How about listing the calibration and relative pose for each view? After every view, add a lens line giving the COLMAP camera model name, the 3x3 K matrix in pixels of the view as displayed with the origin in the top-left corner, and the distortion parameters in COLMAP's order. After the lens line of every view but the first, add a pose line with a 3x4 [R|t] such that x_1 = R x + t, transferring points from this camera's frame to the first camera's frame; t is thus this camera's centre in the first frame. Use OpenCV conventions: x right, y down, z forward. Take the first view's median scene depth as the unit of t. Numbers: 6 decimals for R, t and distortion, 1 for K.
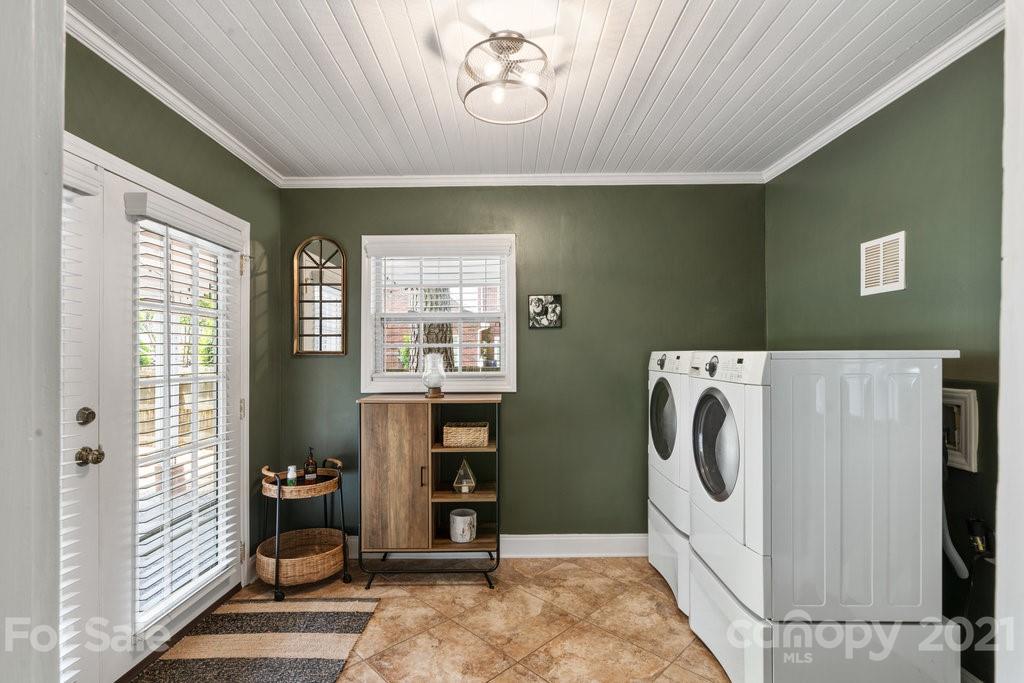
lens RADIAL K [[471.5, 0, 497.9], [0, 471.5, 355.5], [0, 0, 1]] dist [-0.005320, 0.002477]
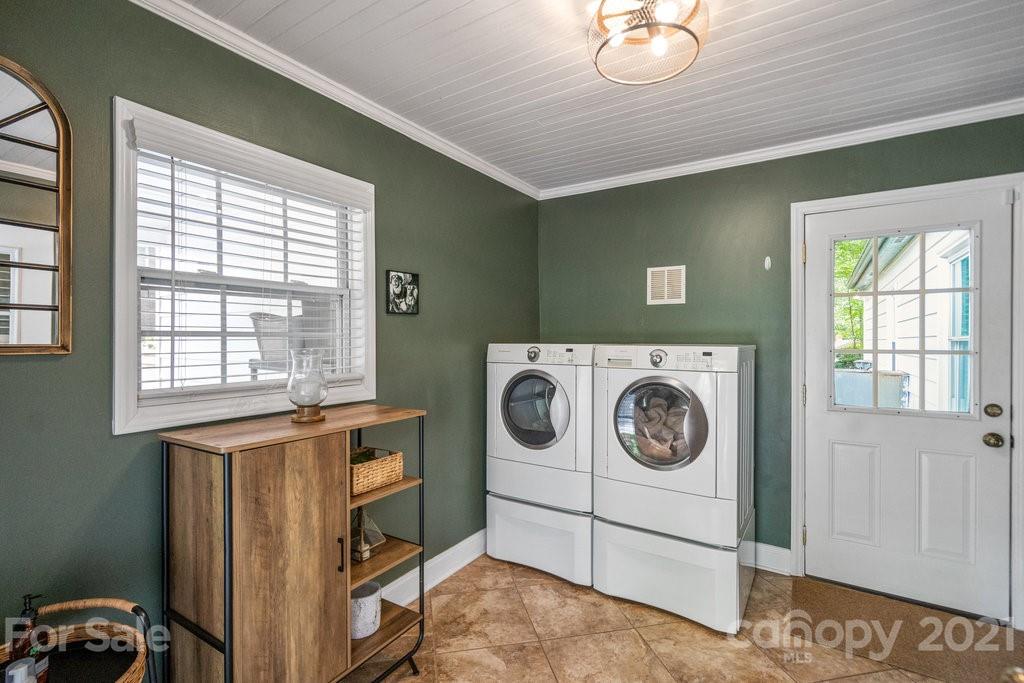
lens RADIAL K [[471.5, 0, 510.0], [0, 471.5, 339.6], [0, 0, 1]] dist [-0.005320, 0.002477]
pose [[0.543178, 0.003231, 0.839612, -0.496086], [0.001164, 0.999989, -0.004601, -0.012396], [-0.839617, 0.003477, 0.543168, 0.447370]]
